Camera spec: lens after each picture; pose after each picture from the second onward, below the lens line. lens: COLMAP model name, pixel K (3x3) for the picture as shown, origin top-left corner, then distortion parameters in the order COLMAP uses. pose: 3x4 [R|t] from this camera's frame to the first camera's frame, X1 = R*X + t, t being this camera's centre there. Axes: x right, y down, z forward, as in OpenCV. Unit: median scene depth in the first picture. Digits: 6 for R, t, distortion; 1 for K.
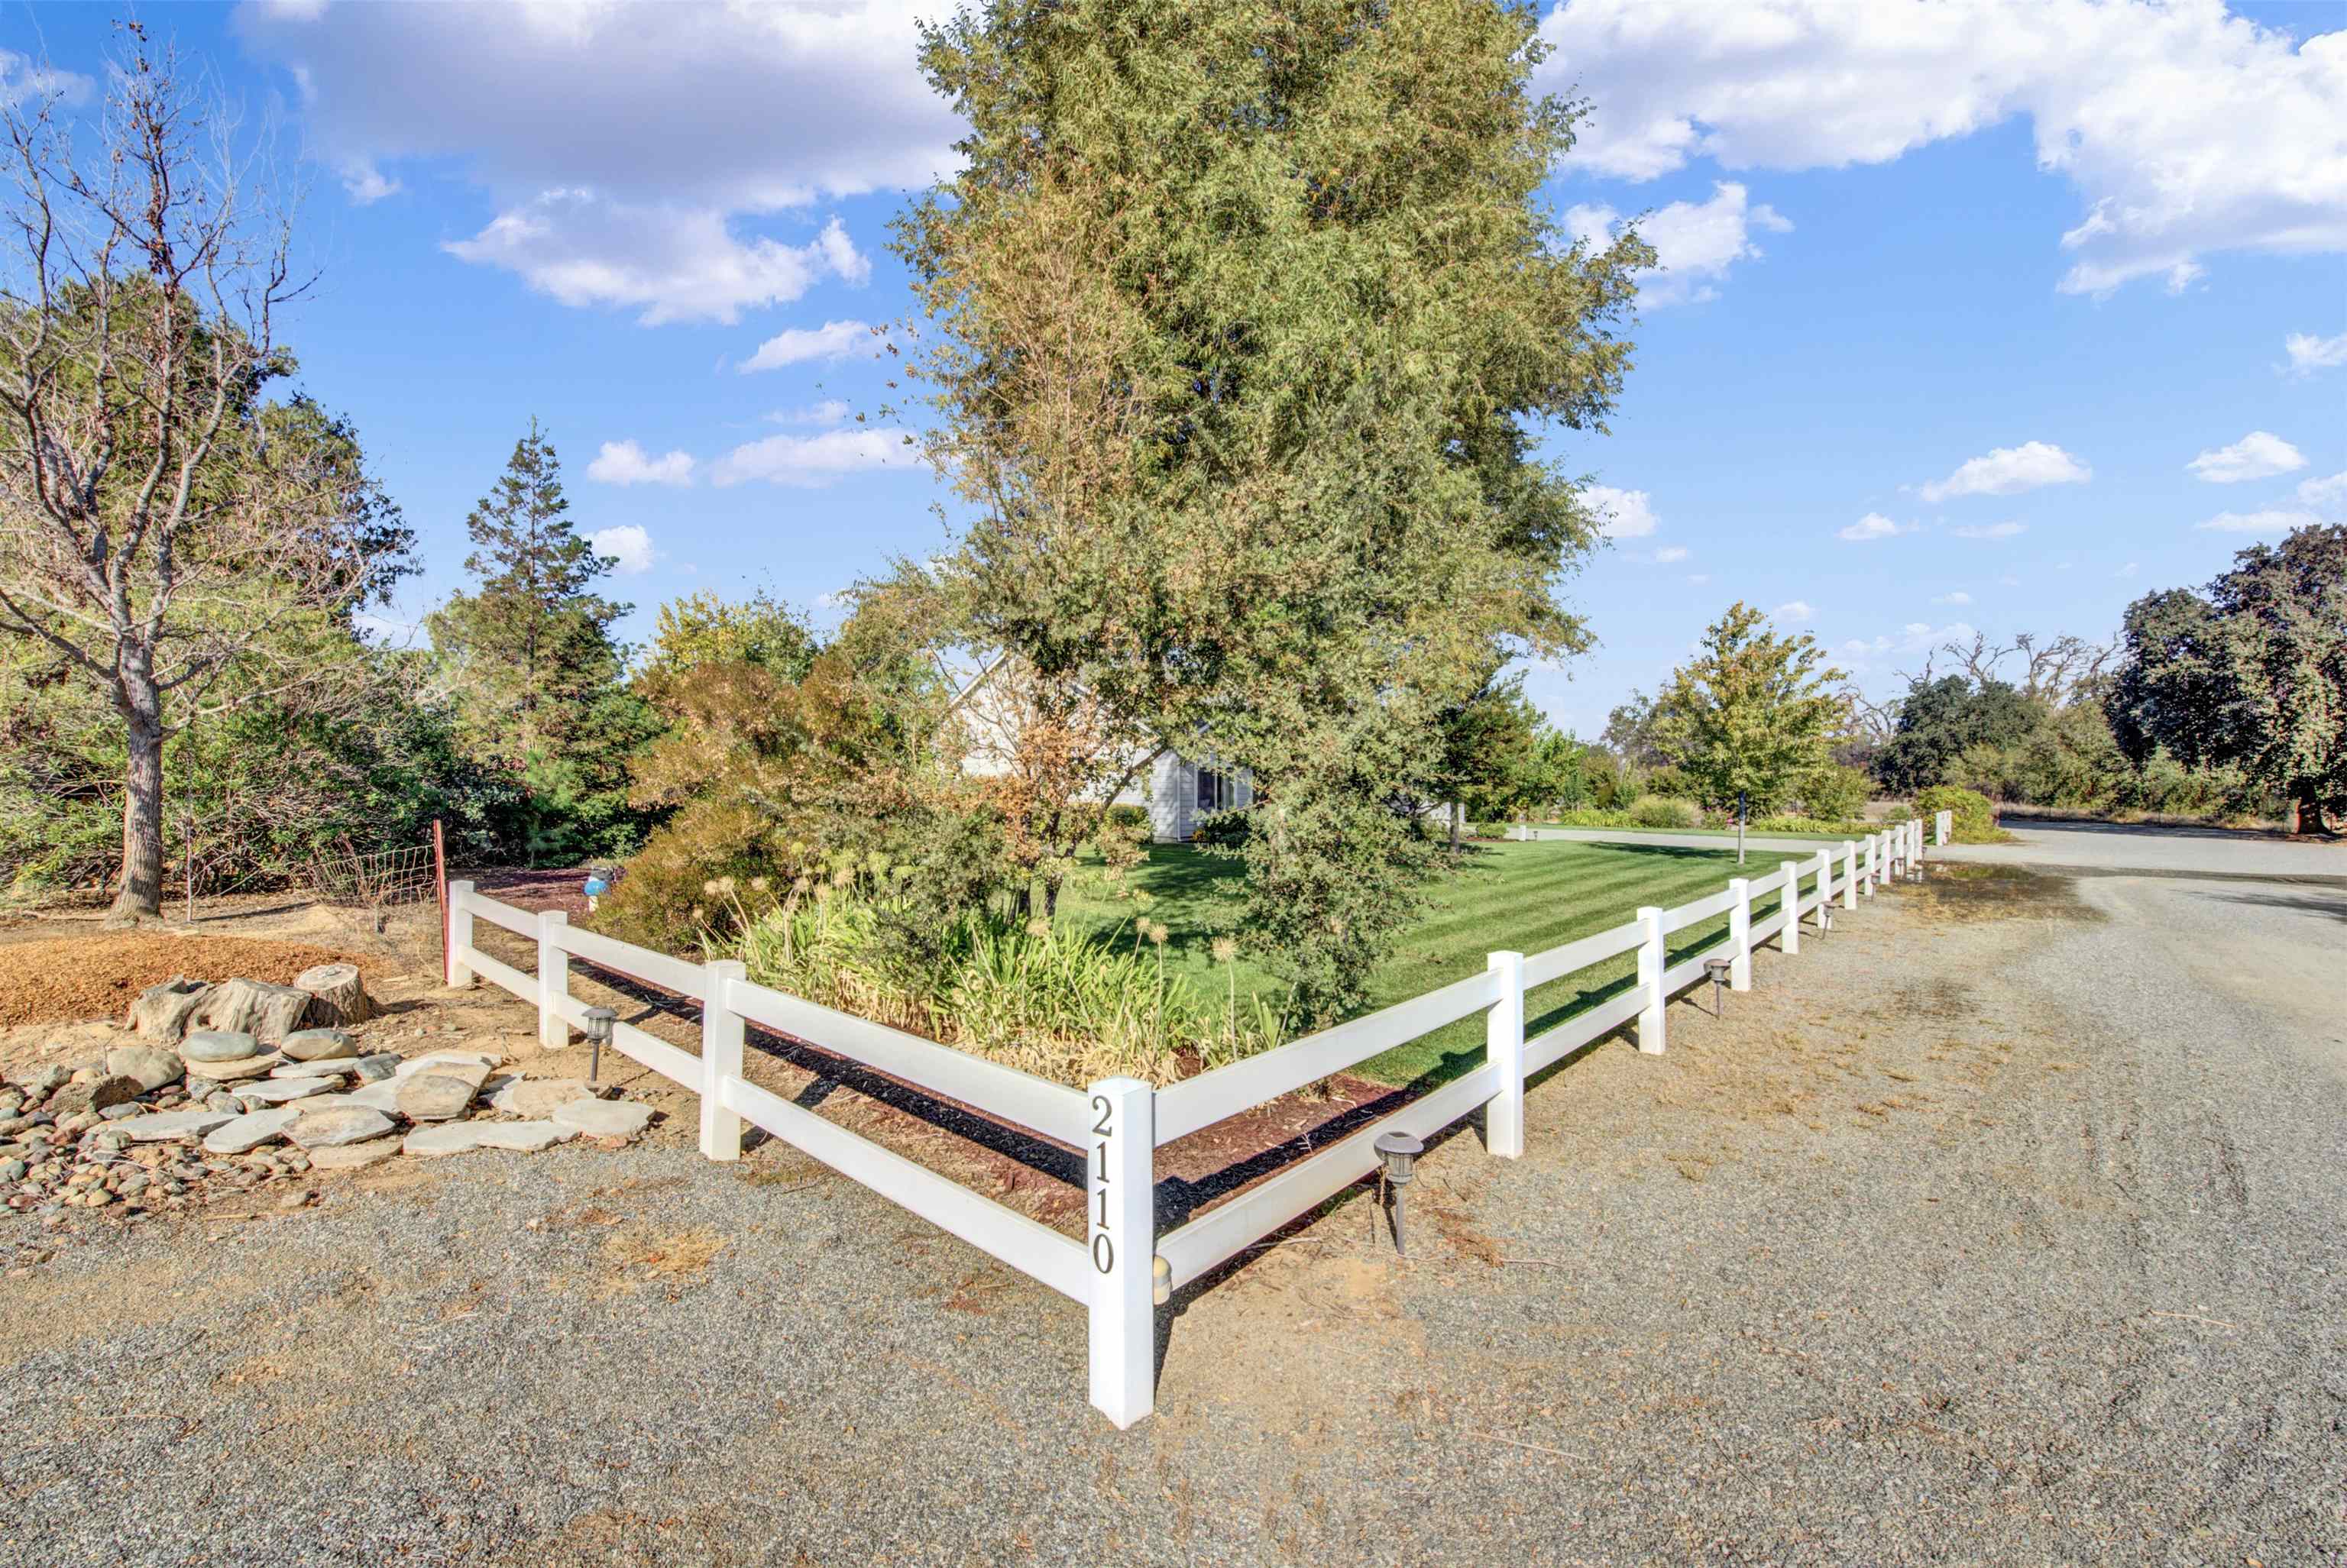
lens RADIAL K [[953.5, 0, 1172.6], [0, 953.5, 780.5], [0, 0, 1]] dist [0.000028, 0.000137]
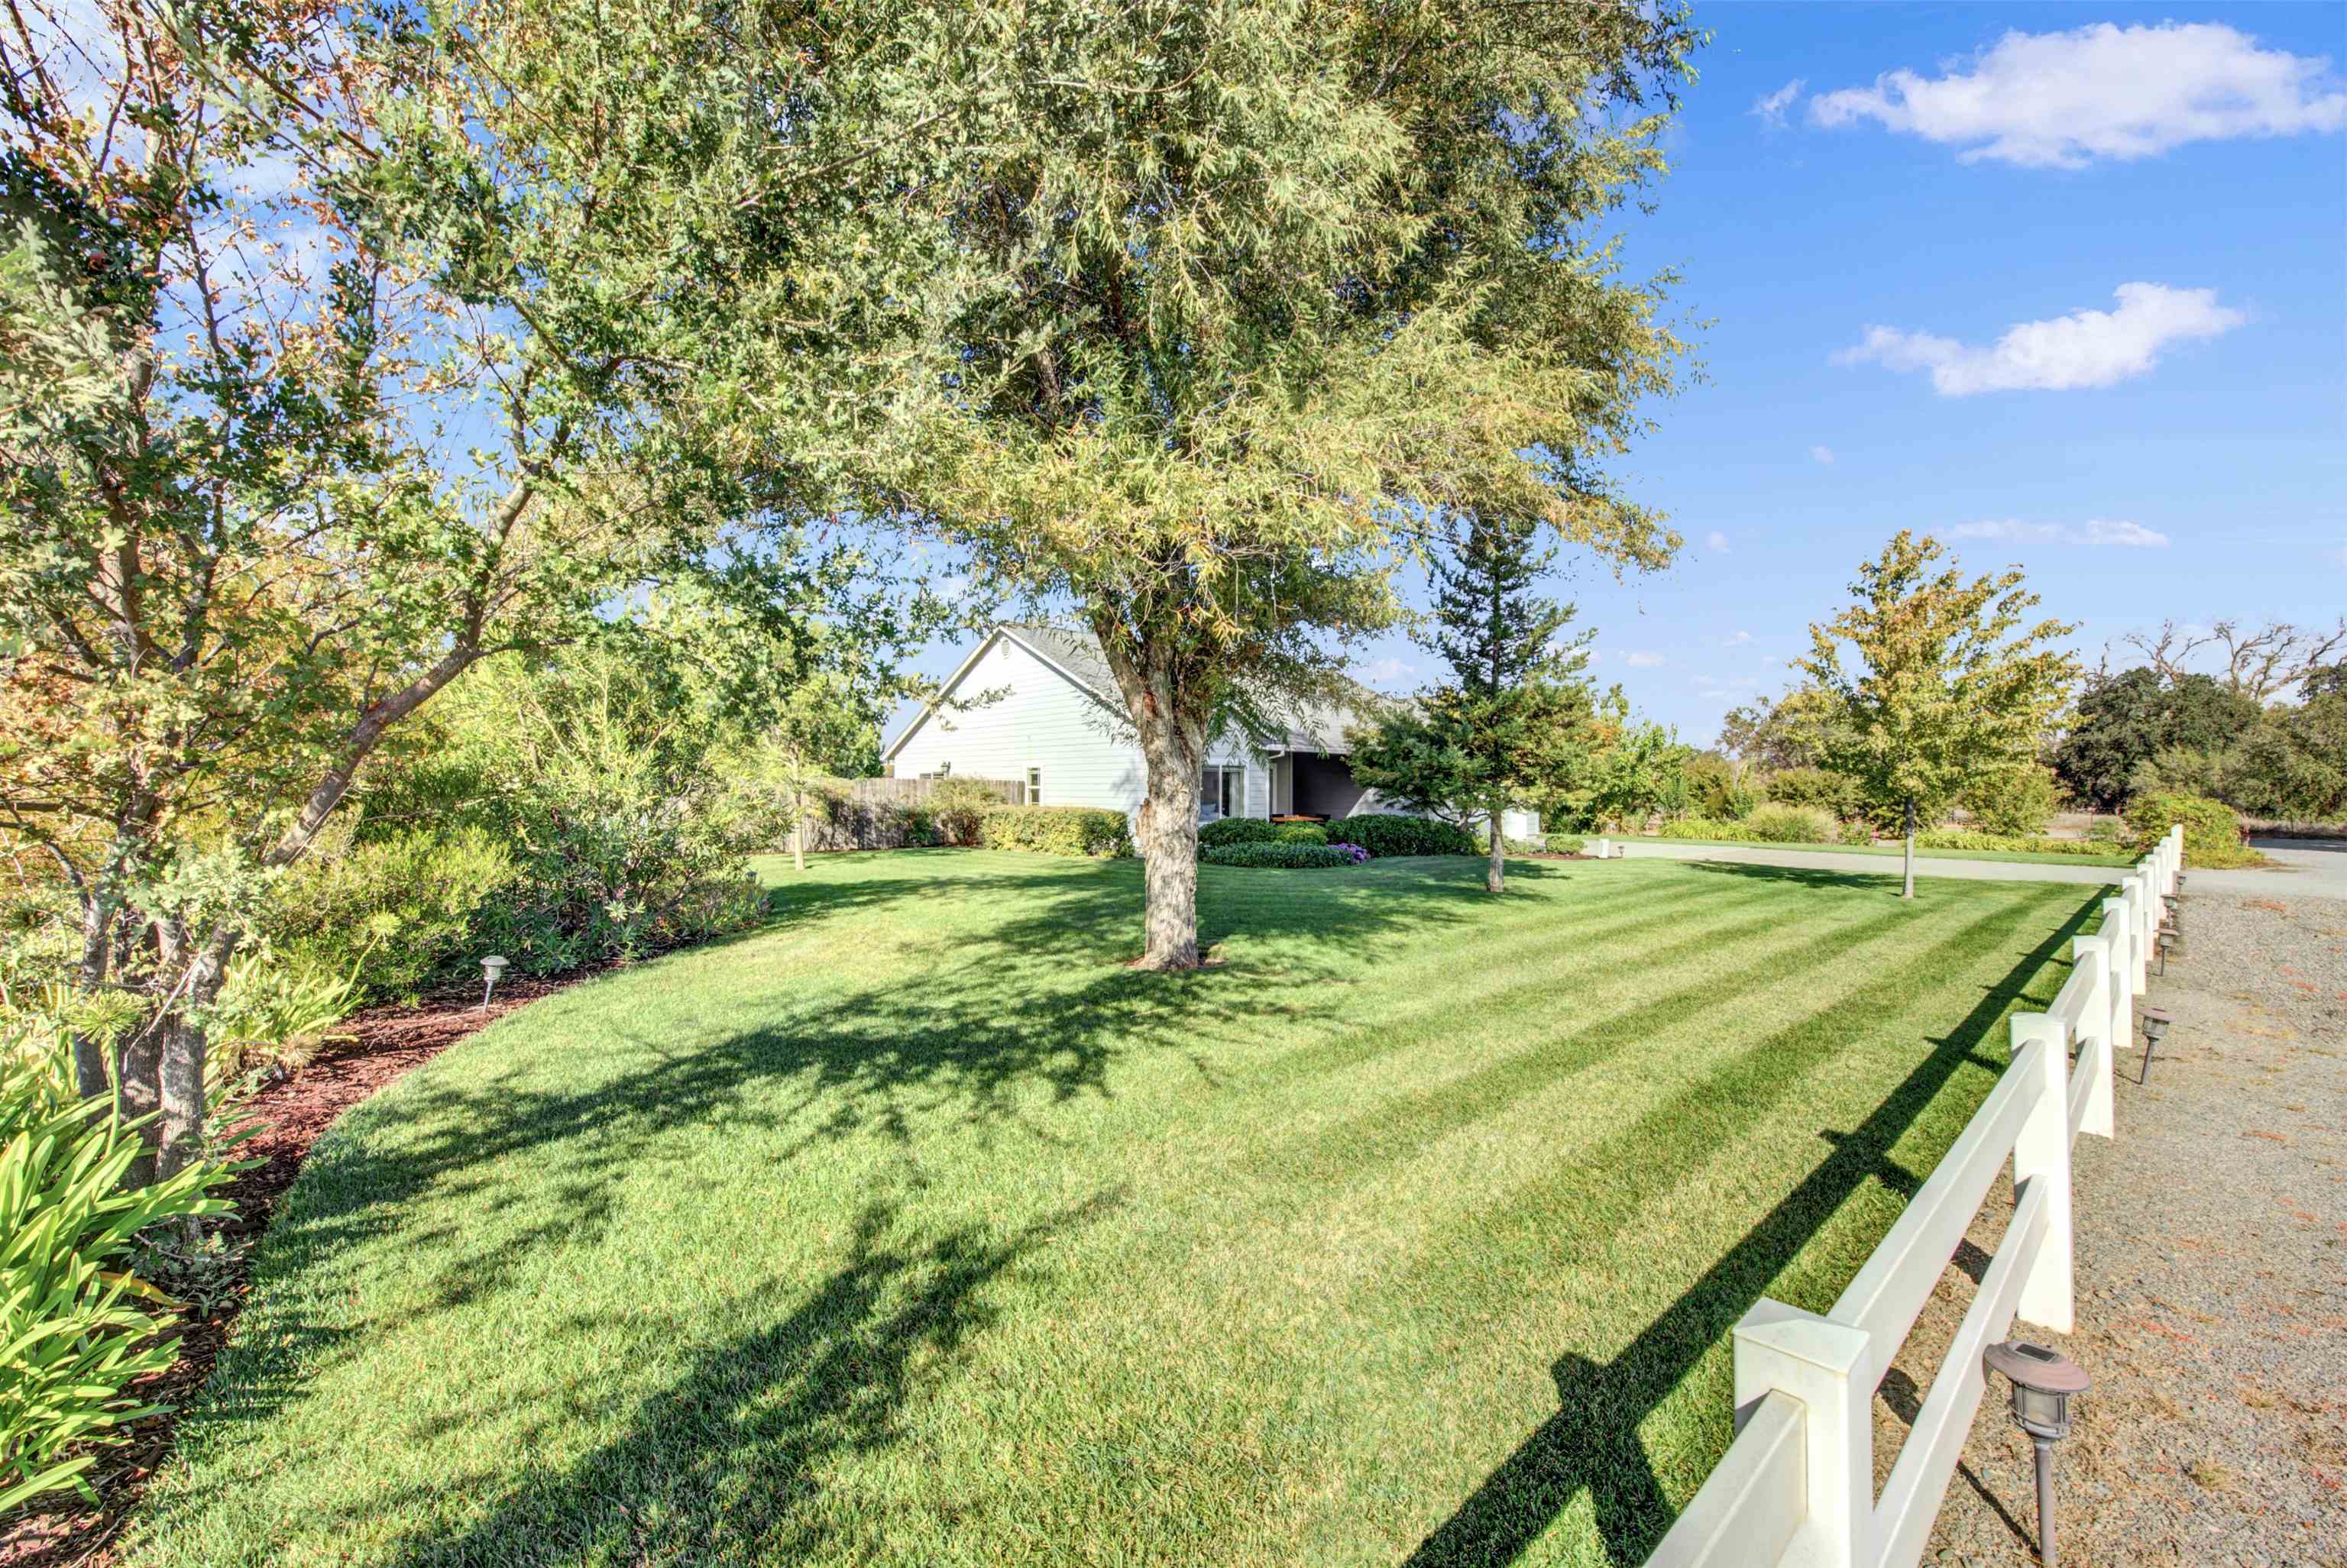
lens RADIAL K [[953.5, 0, 1174.7], [0, 953.5, 784.6], [0, 0, 1]] dist [0.000028, 0.000137]
pose [[0.995542, 0.003340, -0.094256, 0.071953], [-0.003590, 0.999990, -0.002486, 0.004210], [0.094246, 0.002813, 0.995545, 0.146299]]
